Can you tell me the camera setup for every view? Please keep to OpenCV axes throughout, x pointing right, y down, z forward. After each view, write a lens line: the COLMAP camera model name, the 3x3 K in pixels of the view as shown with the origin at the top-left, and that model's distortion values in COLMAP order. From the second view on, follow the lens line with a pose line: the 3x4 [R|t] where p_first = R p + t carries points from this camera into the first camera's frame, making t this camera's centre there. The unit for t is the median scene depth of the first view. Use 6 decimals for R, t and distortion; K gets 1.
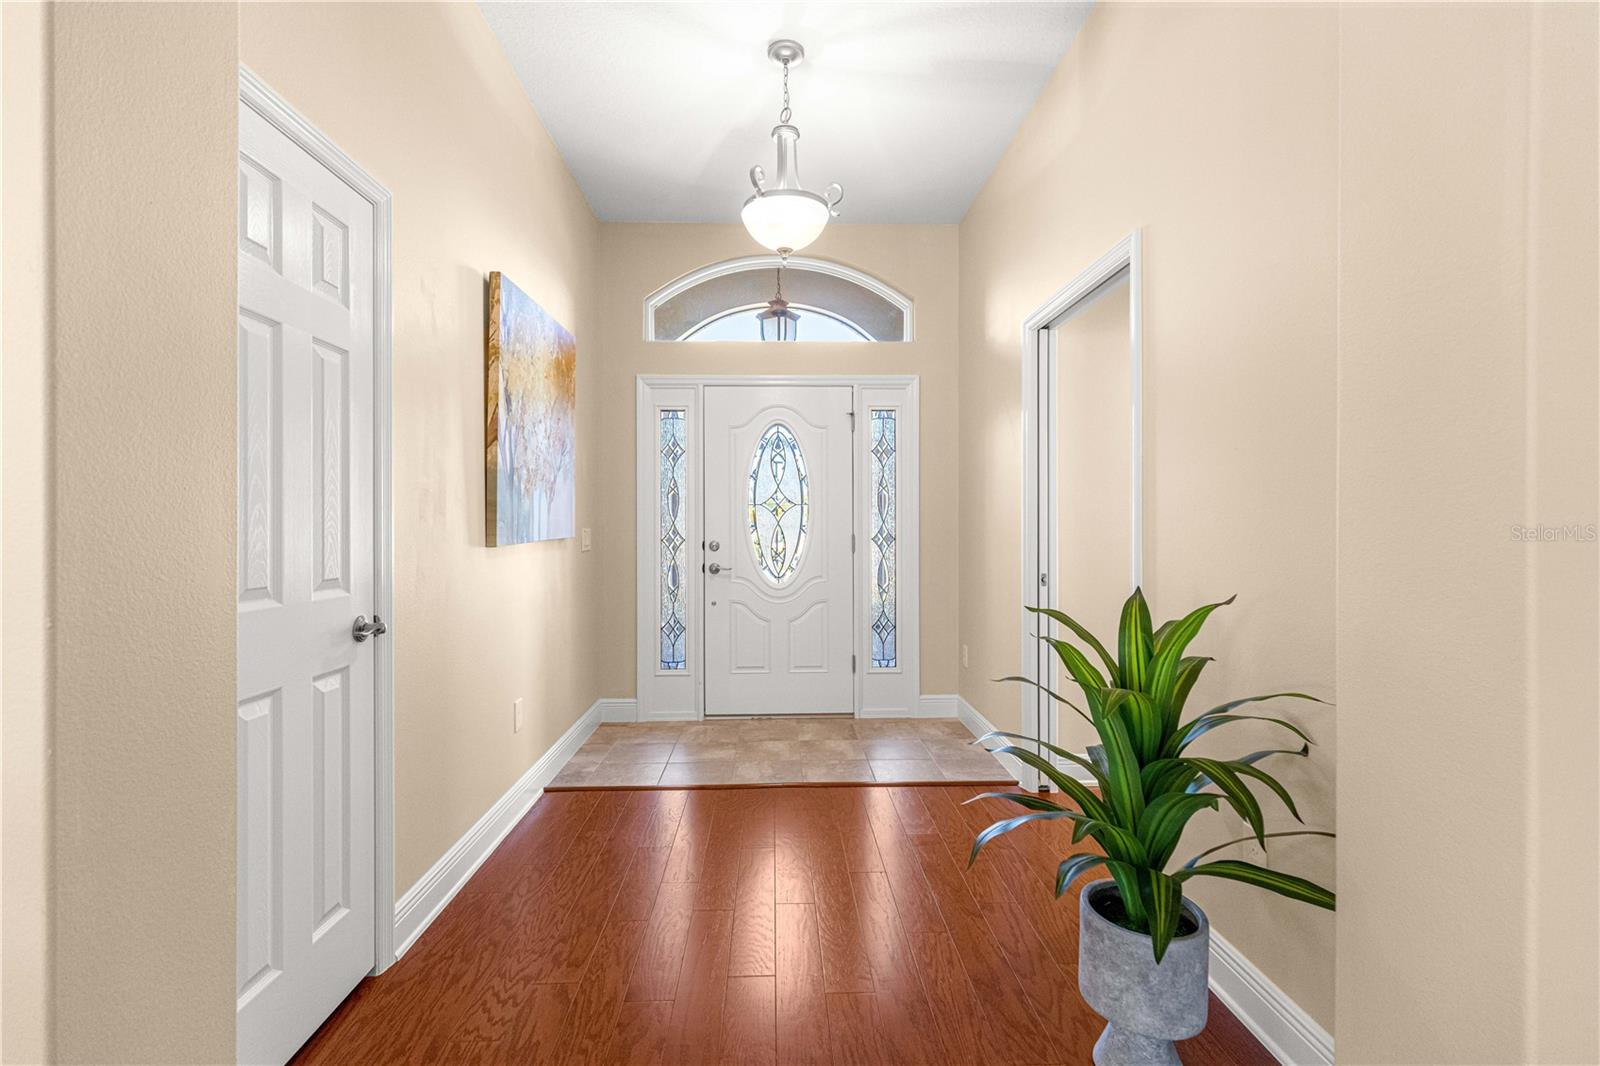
lens RADIAL K [[716.8, 0, 798.1], [0, 716.8, 530.4], [0, 0, 1]] dist [0.008309, -0.001881]
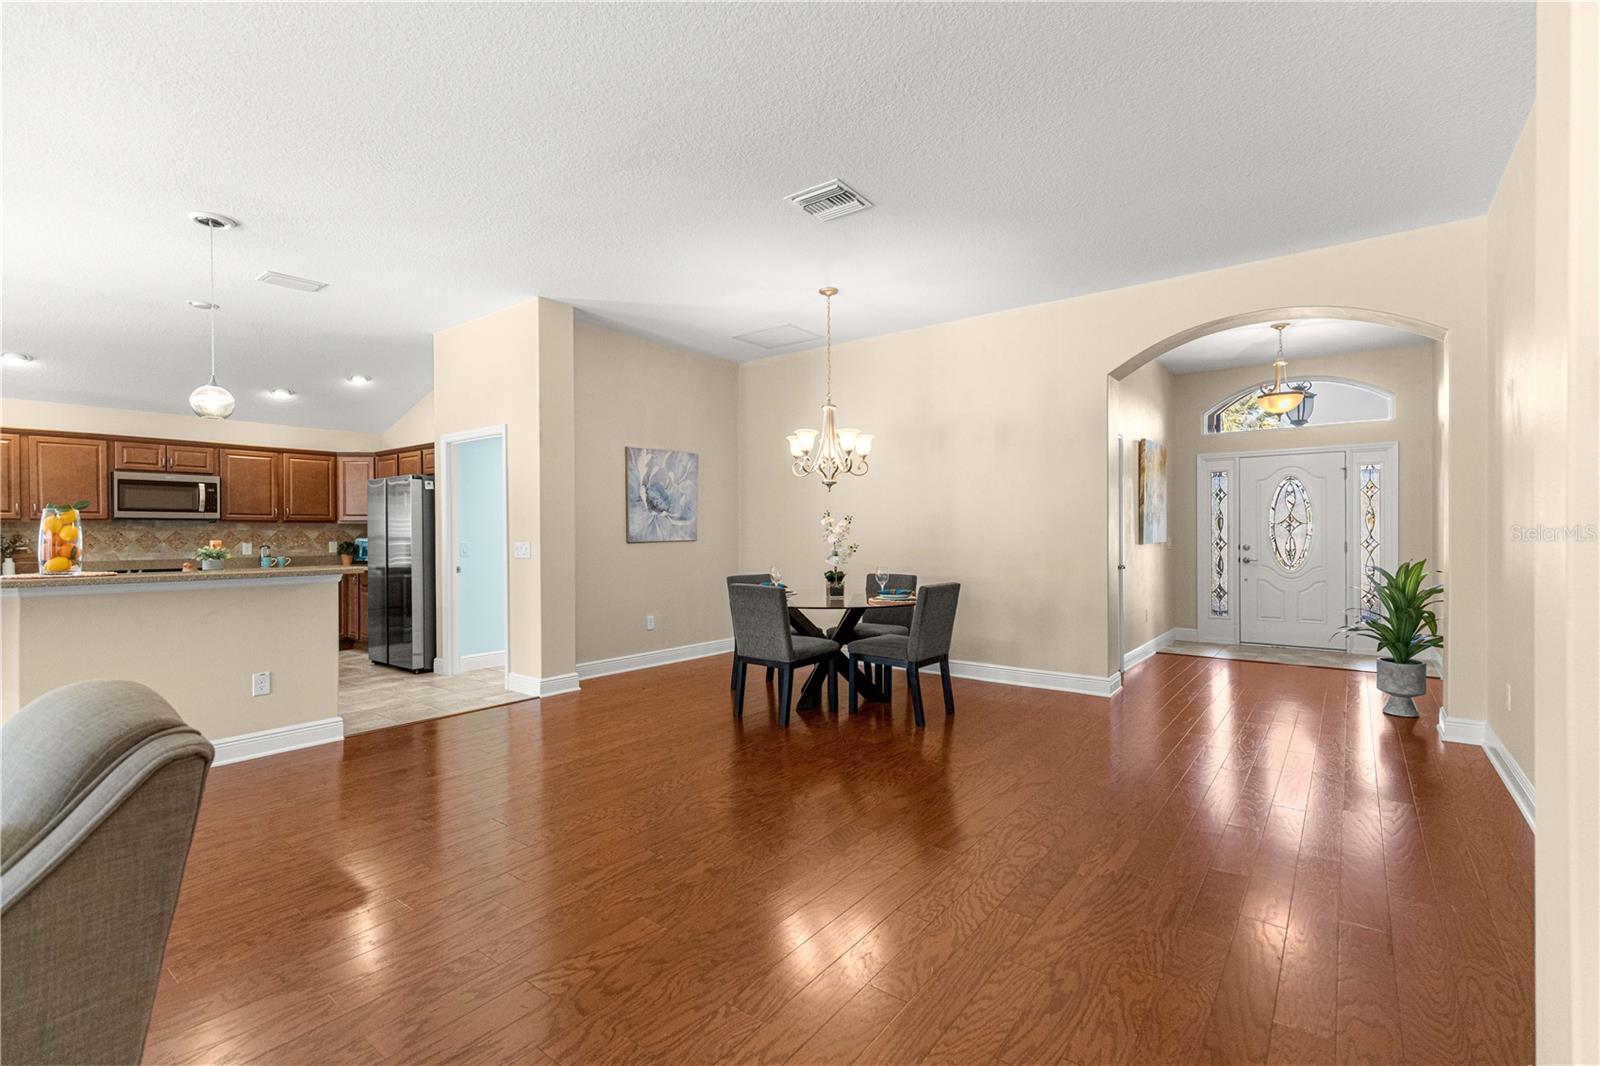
lens RADIAL K [[716.8, 0, 793.1], [0, 716.8, 534.4], [0, 0, 1]] dist [0.008309, -0.001881]
pose [[0.769409, -0.000979, -0.638755, 0.159311], [-0.000612, 0.999997, -0.002271, -0.005499], [0.638756, 0.002138, 0.769407, -1.101740]]
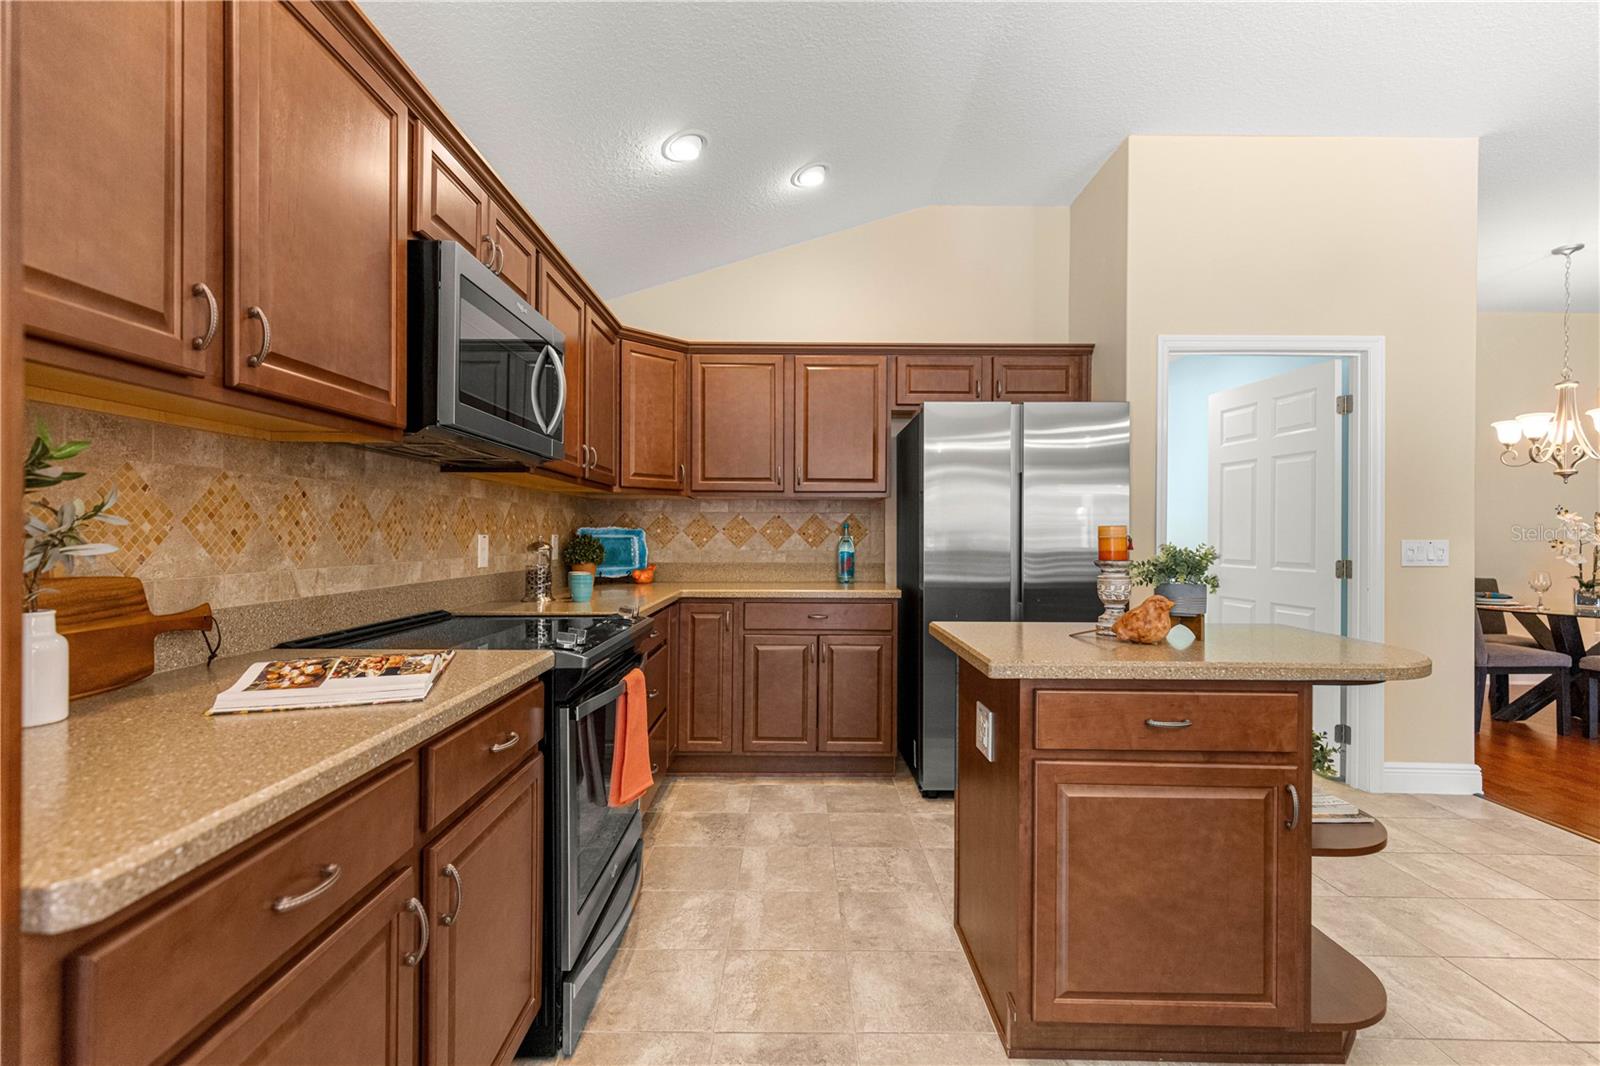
lens RADIAL K [[716.8, 0, 790.6], [0, 716.8, 533.6], [0, 0, 1]] dist [0.008309, -0.001881]
pose [[0.999194, 0.009443, -0.039017, -1.670506], [-0.009887, 0.999888, -0.011221, 0.014891], [0.038907, 0.011597, 0.999176, -1.214434]]
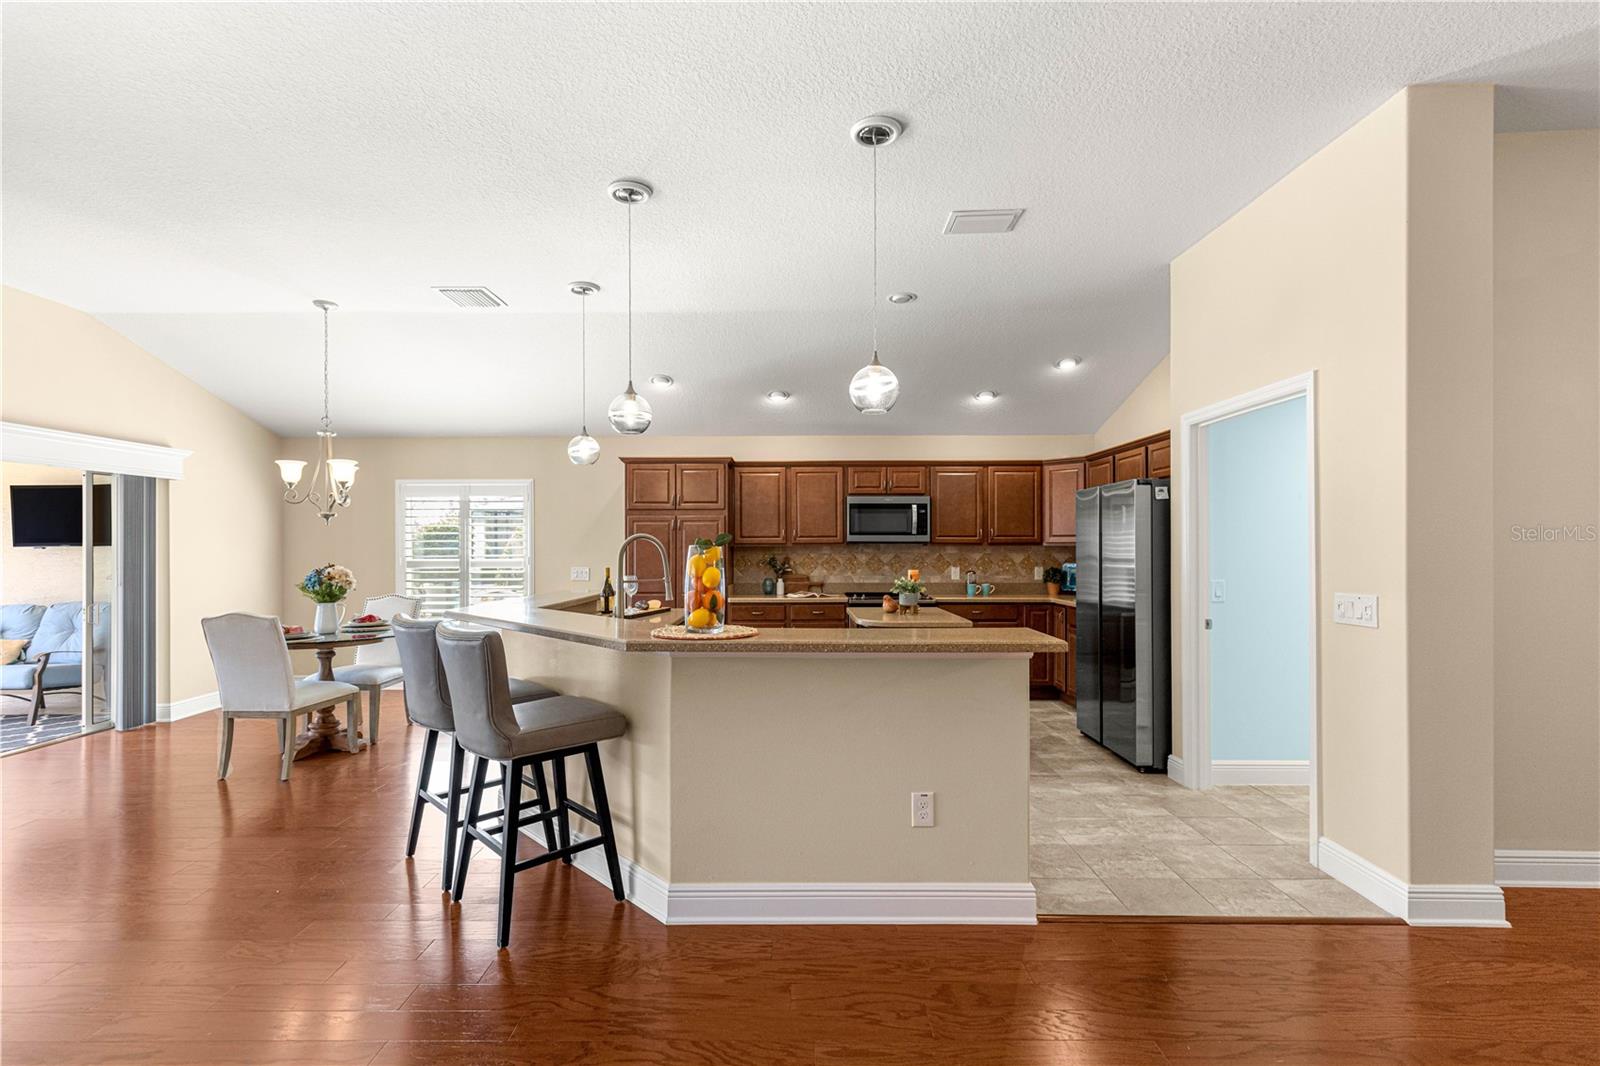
lens RADIAL K [[716.8, 0, 791.8], [0, 716.8, 543.6], [0, 0, 1]] dist [0.008309, -0.001881]
pose [[-0.035656, -0.001818, -0.999362, -0.357906], [-0.006925, 0.999975, -0.001572, -0.035215], [0.999340, 0.006864, -0.035667, -0.914476]]
